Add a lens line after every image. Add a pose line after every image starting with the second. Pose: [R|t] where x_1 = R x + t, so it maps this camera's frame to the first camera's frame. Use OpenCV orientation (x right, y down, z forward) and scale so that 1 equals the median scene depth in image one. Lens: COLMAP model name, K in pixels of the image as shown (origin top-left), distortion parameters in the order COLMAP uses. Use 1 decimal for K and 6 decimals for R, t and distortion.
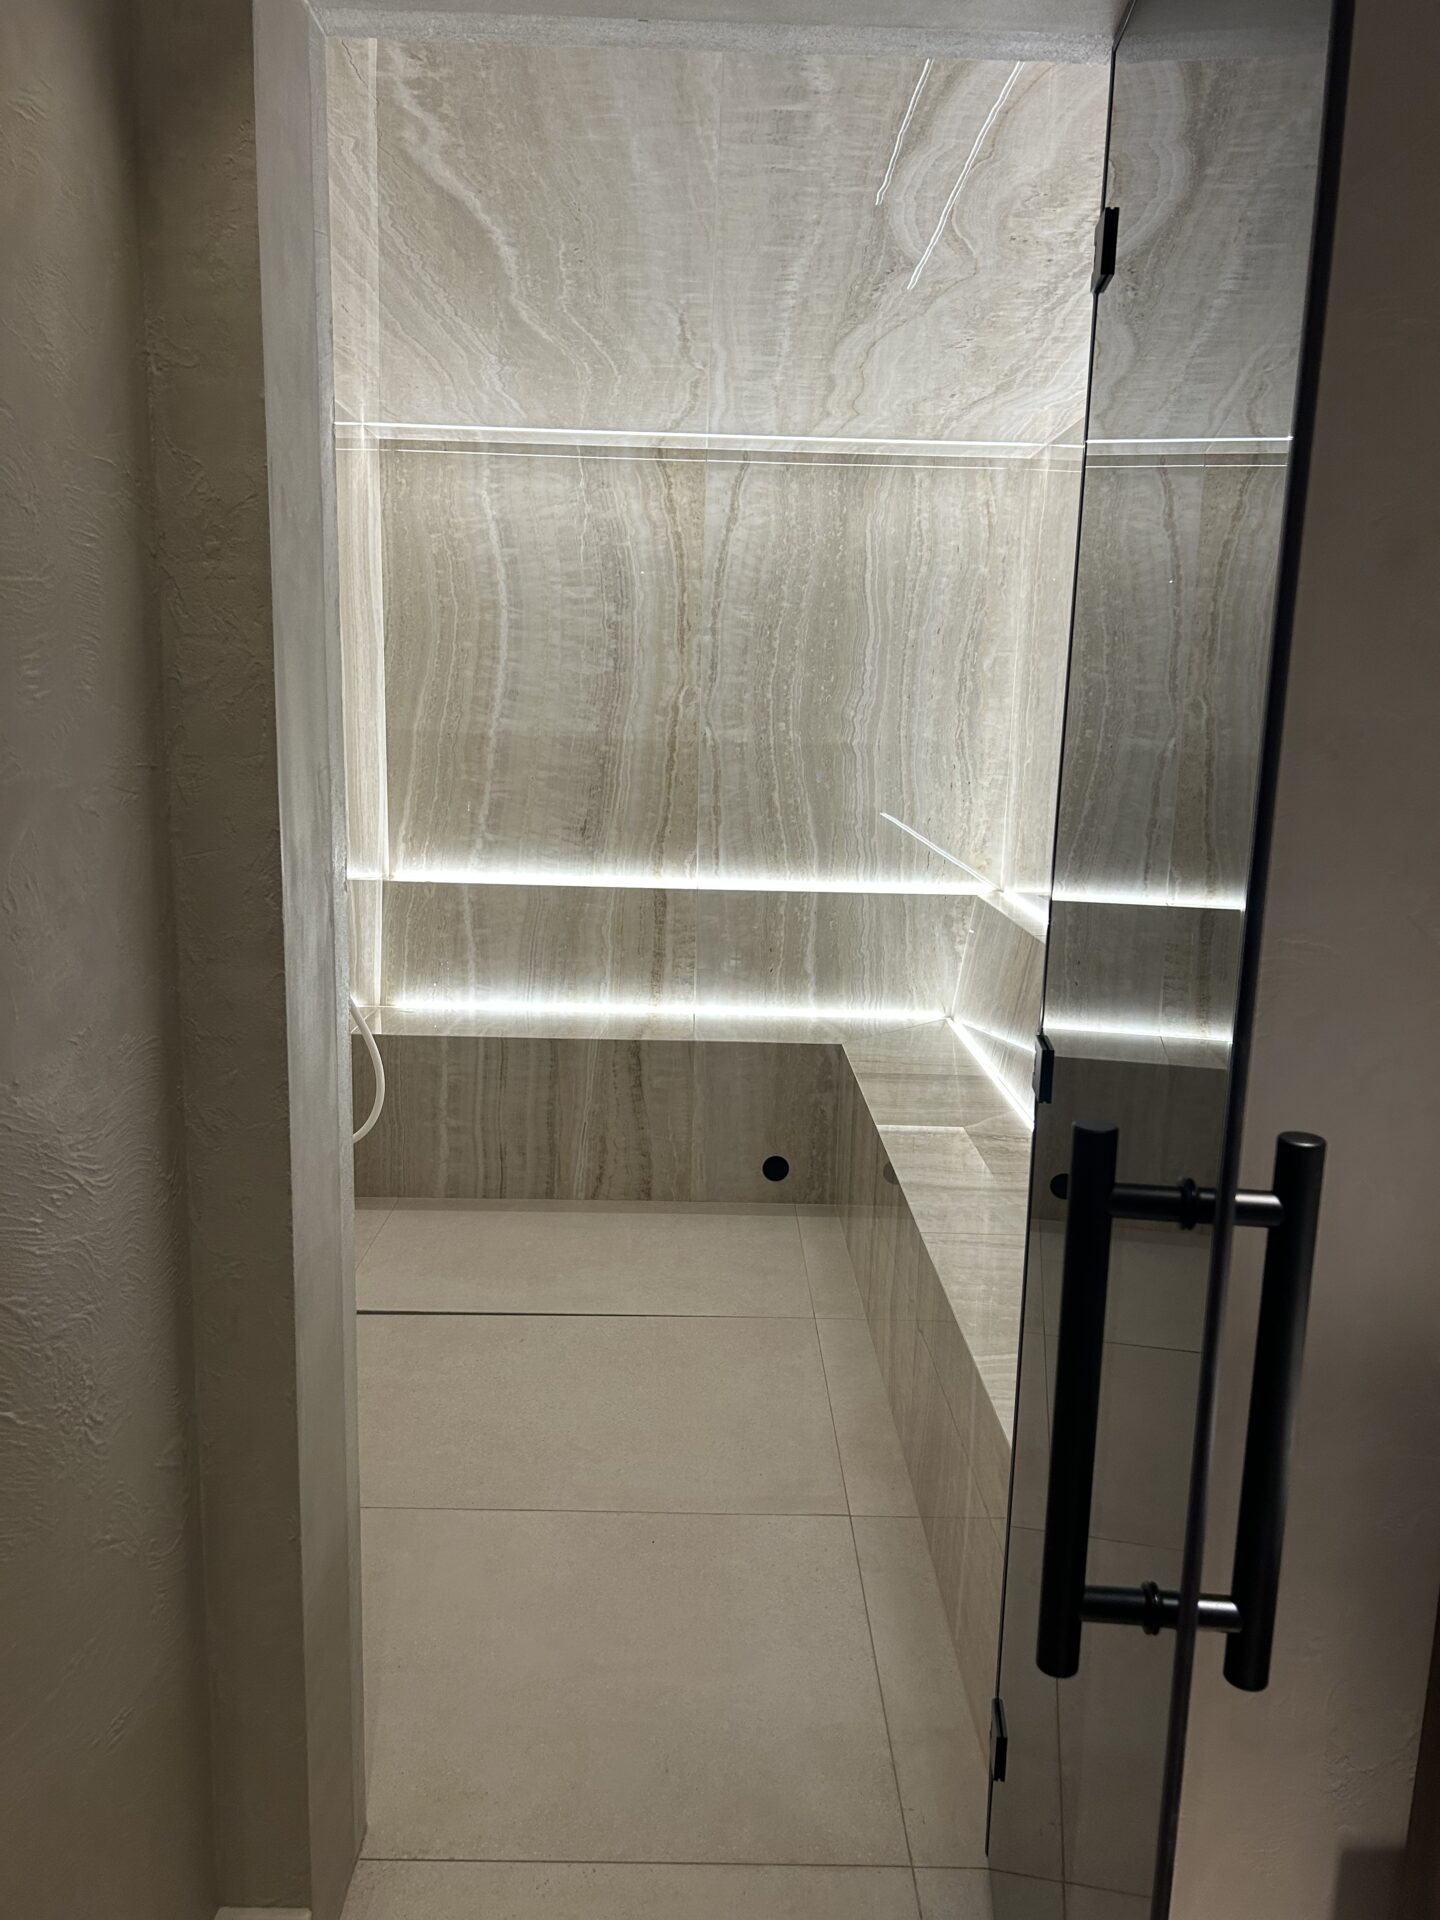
lens RADIAL K [[1439.7, 0, 720.4], [0, 1439.7, 951.2], [0, 0, 1]] dist [0.098275, -0.123313]
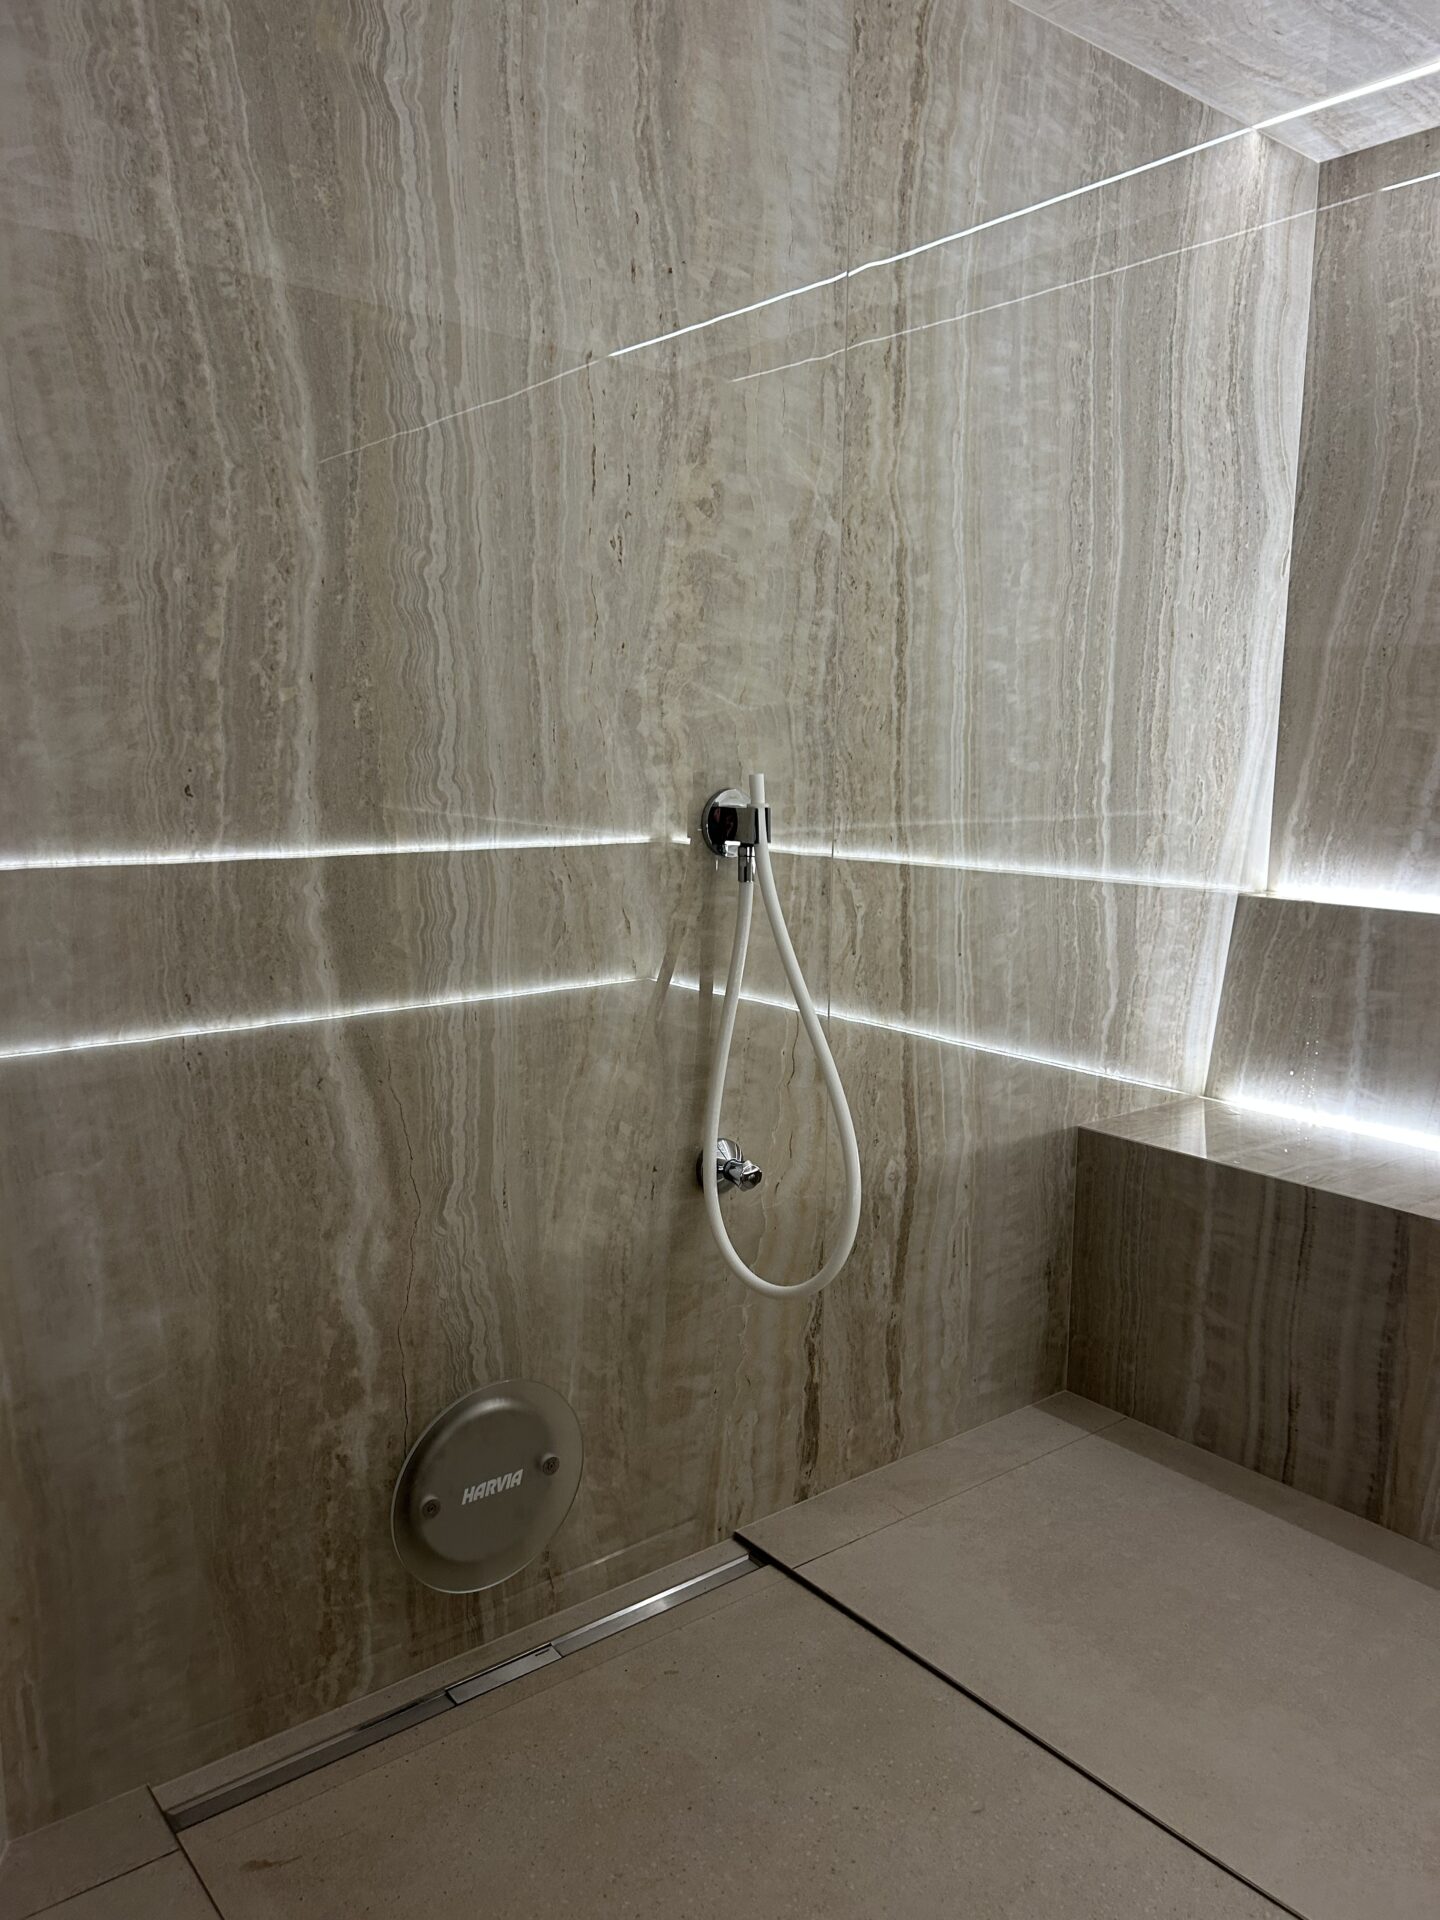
lens RADIAL K [[1457.7, 0, 720.0], [0, 1457.7, 960.0], [0, 0, 1]] dist [0.048967, -0.042965]
pose [[0.617956, 0.094877, -0.780467, 0.117944], [-0.131808, 0.991144, 0.016126, -0.002486], [0.775085, 0.092907, 0.624989, 0.449126]]
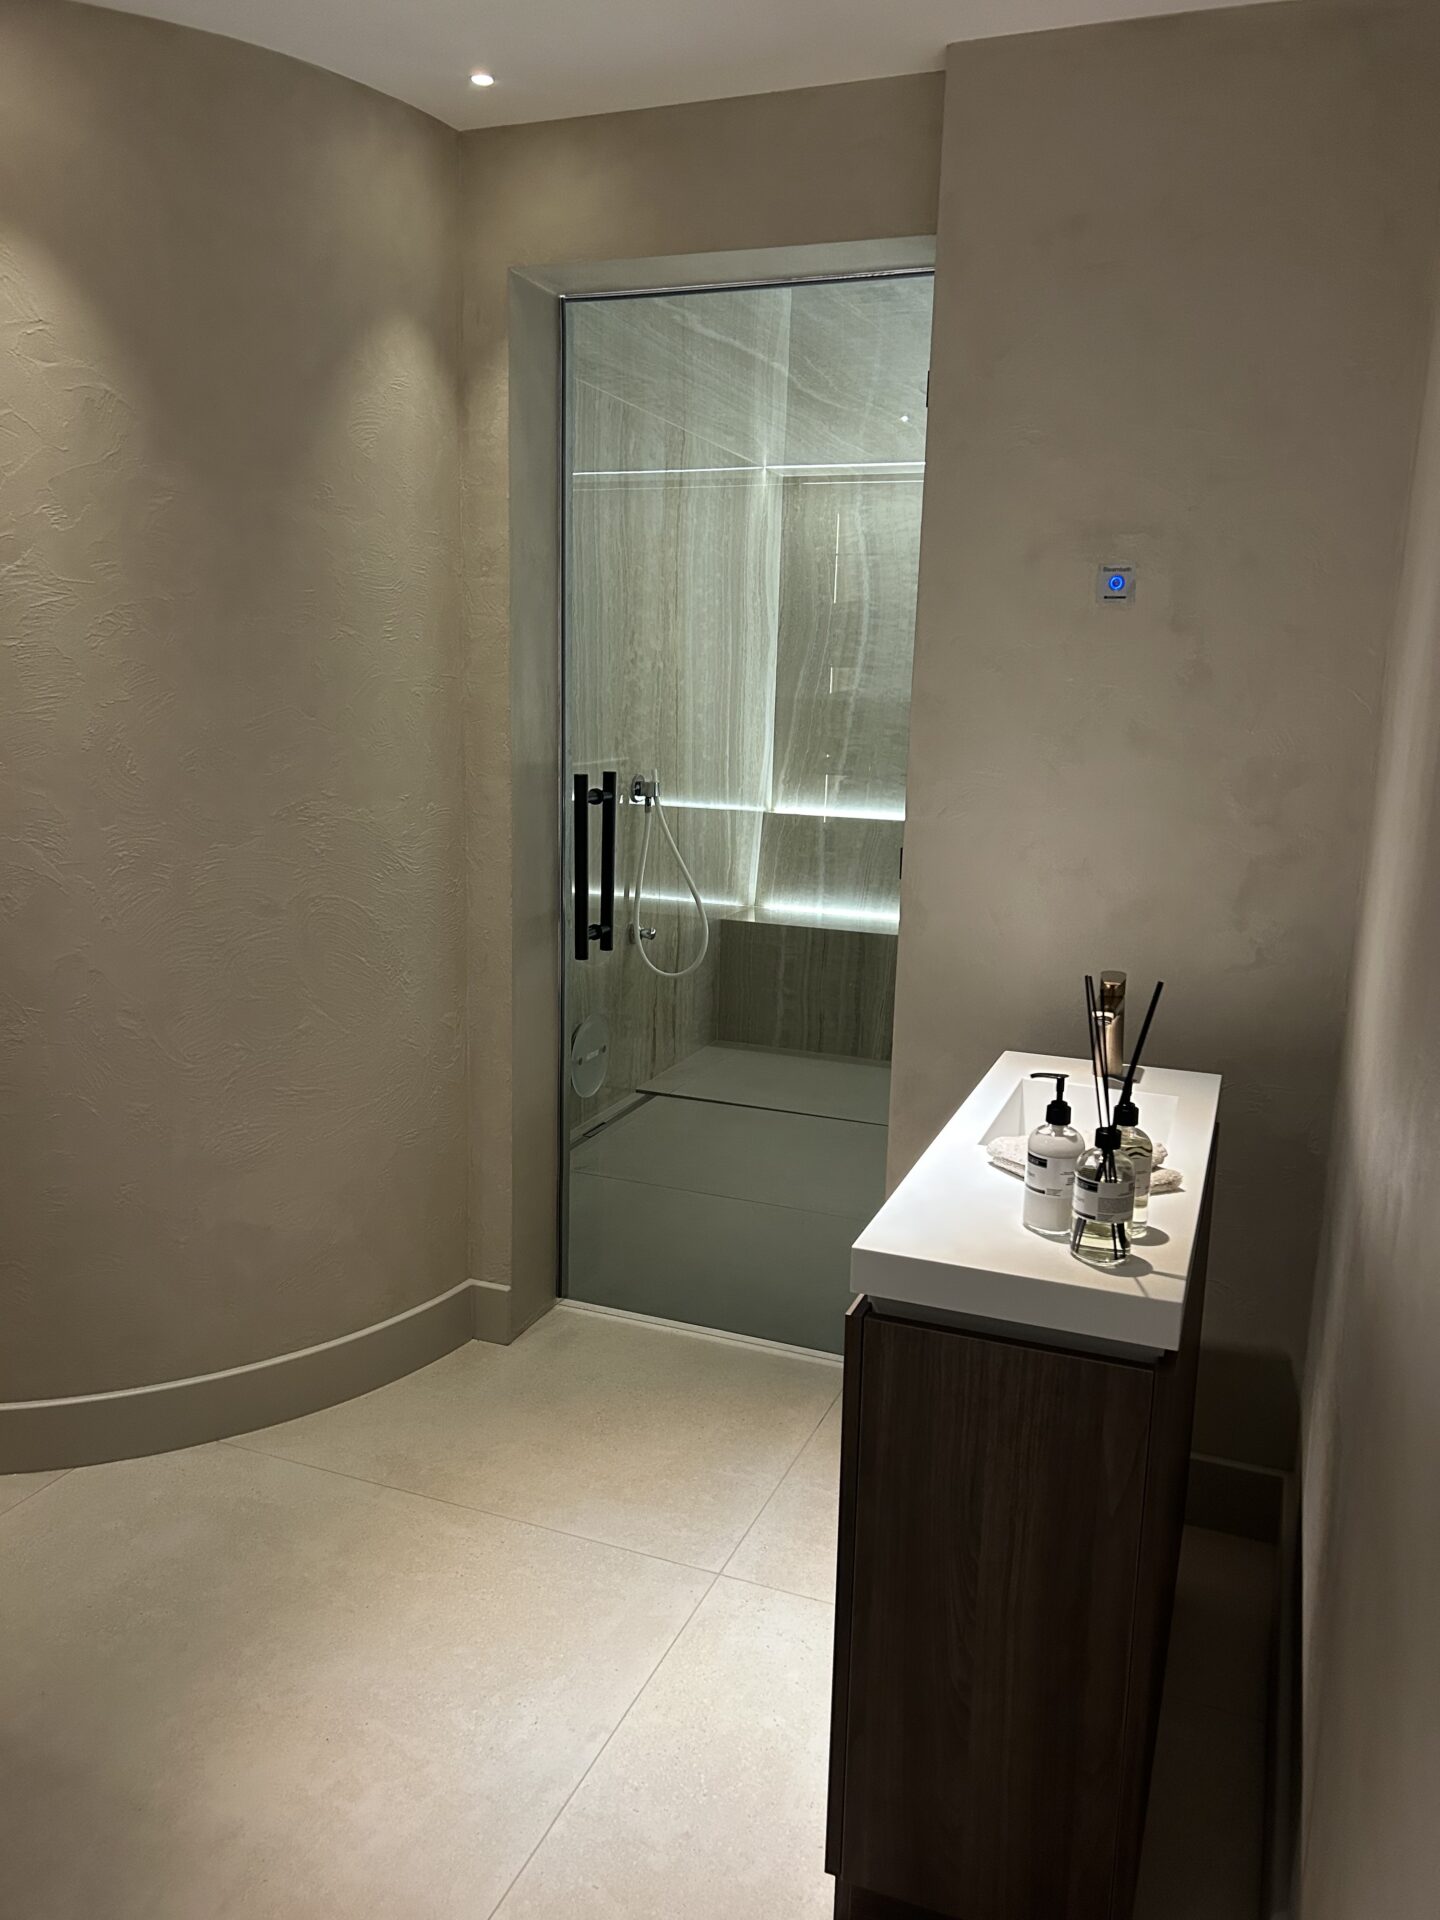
lens RADIAL K [[1443.2, 0, 722.3], [0, 1443.2, 970.5], [0, 0, 1]] dist [0.046643, -0.041076]
pose [[0.925108, 0.075154, -0.372192, 0.234821], [-0.070398, 0.997170, 0.026372, 0.063826], [0.373121, 0.001804, 0.927781, -0.237094]]
